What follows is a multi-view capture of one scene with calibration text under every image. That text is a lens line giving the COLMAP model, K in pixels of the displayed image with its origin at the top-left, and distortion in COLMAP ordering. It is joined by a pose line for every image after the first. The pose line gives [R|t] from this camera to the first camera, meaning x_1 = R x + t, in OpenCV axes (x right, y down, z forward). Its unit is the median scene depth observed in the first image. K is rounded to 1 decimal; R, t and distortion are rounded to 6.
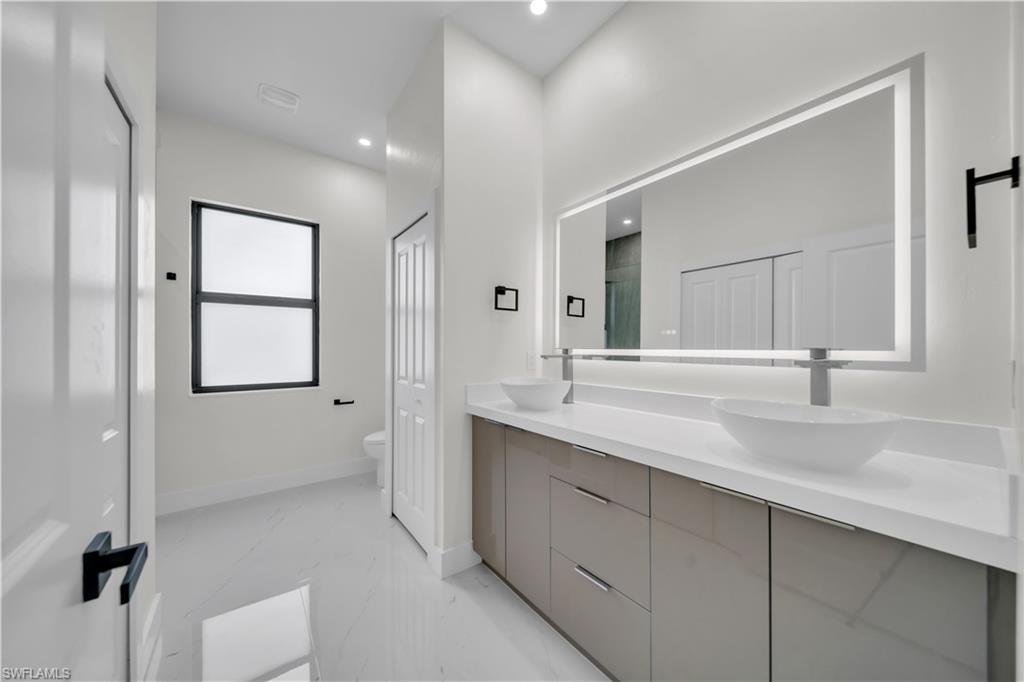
lens RADIAL K [[354.2, 0, 513.3], [0, 354.2, 347.1], [0, 0, 1]] dist [0.000321, -0.000062]
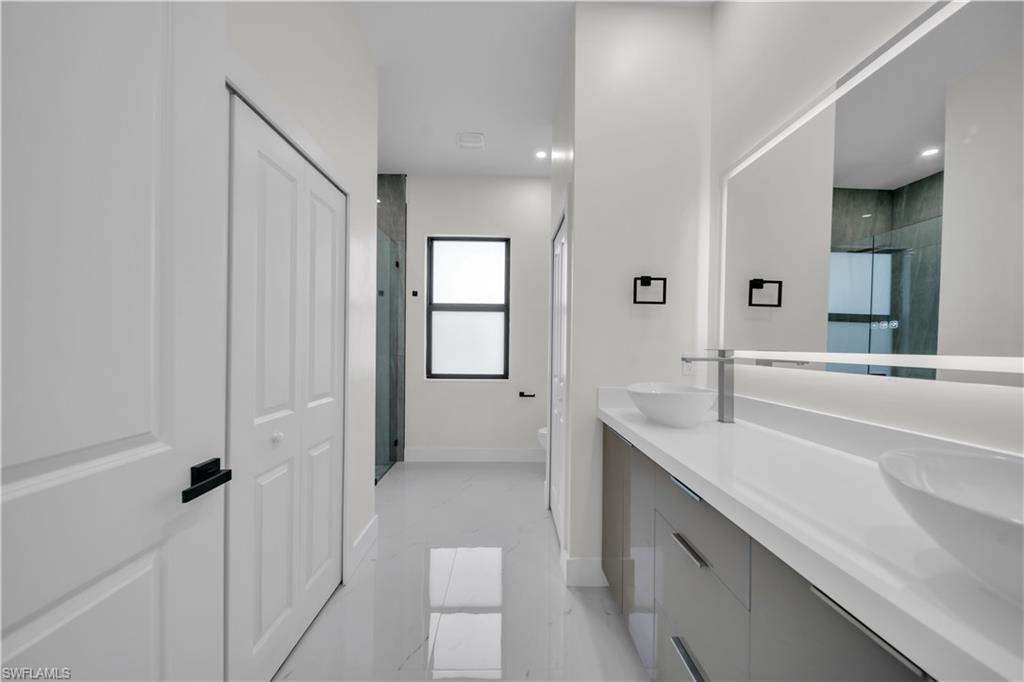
lens RADIAL K [[354.2, 0, 513.3], [0, 354.2, 347.1], [0, 0, 1]] dist [0.000321, -0.000062]
pose [[0.811645, 0.011969, -0.584029, 0.177496], [-0.010990, 0.999926, 0.005219, -0.000391], [0.584048, 0.002182, 0.811716, 0.097460]]
